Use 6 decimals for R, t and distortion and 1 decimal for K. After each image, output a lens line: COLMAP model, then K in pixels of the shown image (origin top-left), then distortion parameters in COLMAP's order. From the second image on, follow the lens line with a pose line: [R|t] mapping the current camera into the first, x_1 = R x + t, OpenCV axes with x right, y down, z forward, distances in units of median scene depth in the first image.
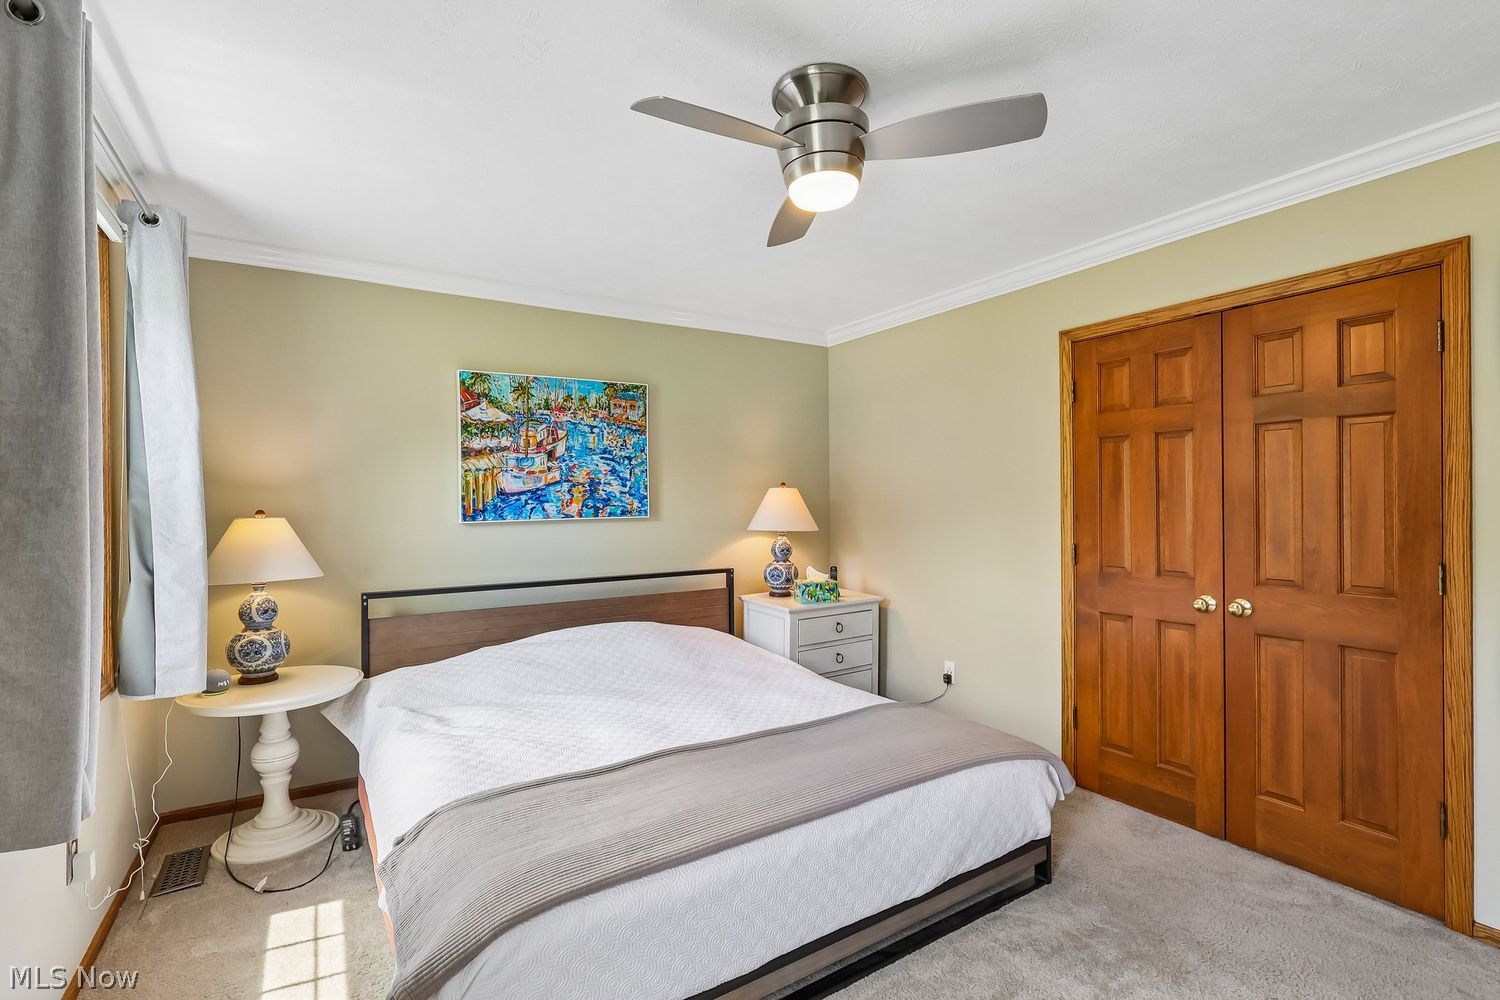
lens RADIAL K [[695.1, 0, 749.5], [0, 695.1, 497.0], [0, 0, 1]] dist [-0.004904, 0.001030]
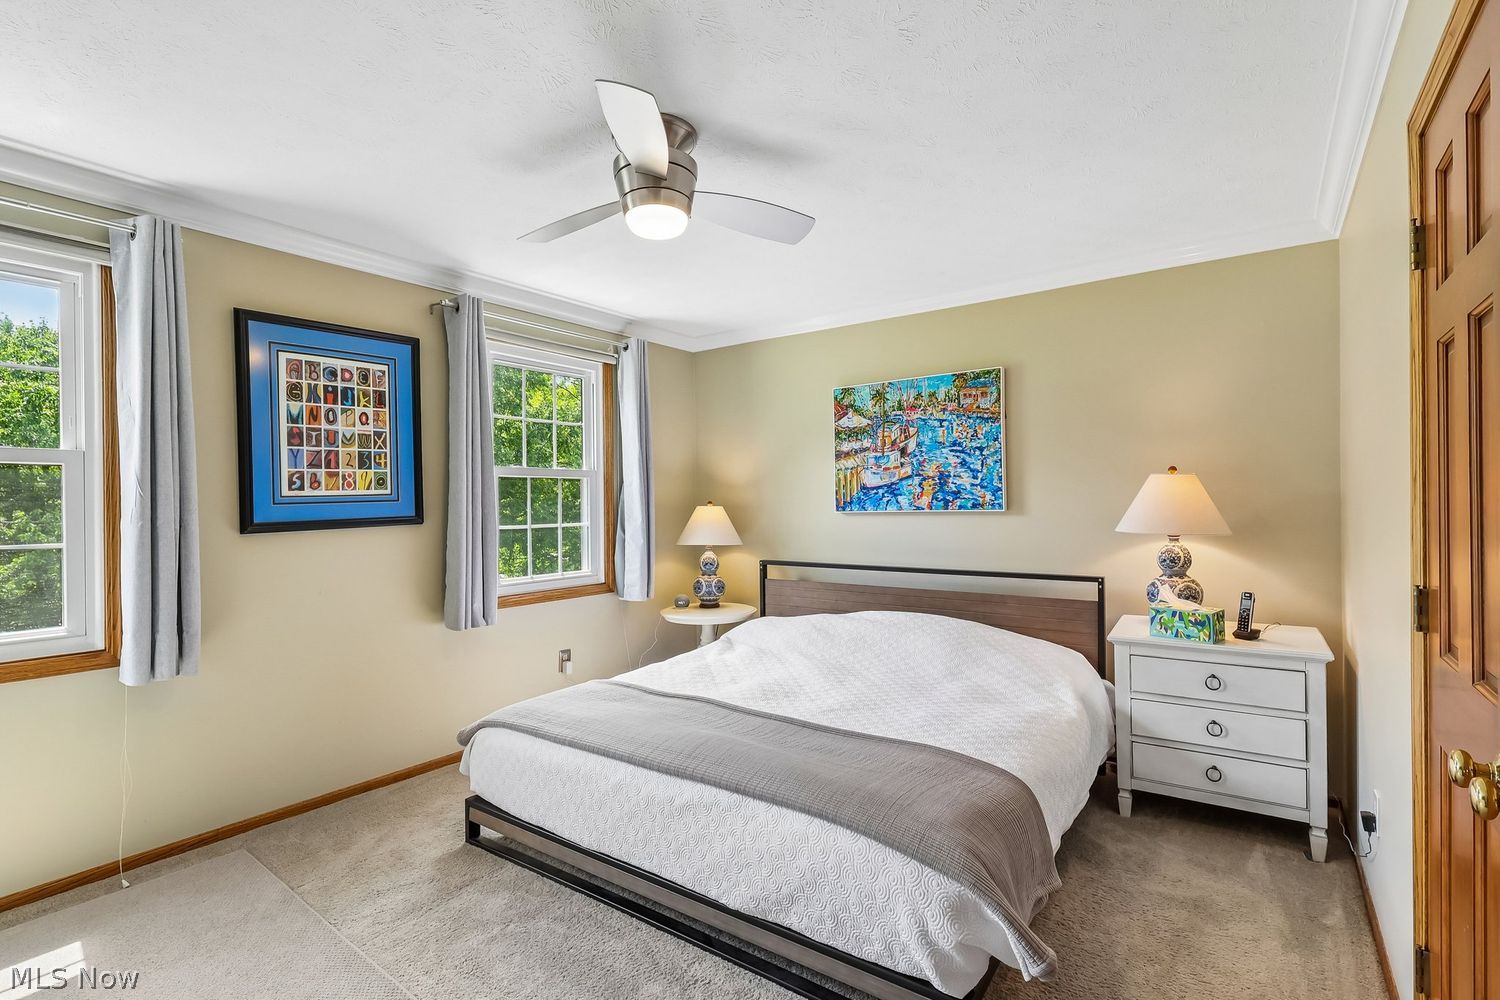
lens RADIAL K [[695.1, 0, 747.0], [0, 695.1, 502.4], [0, 0, 1]] dist [-0.004904, 0.001030]
pose [[0.364329, 0.007912, -0.931237, 0.627988], [0.013741, 0.999809, 0.013871, 0.000275], [0.931169, -0.017850, 0.364151, 0.372299]]
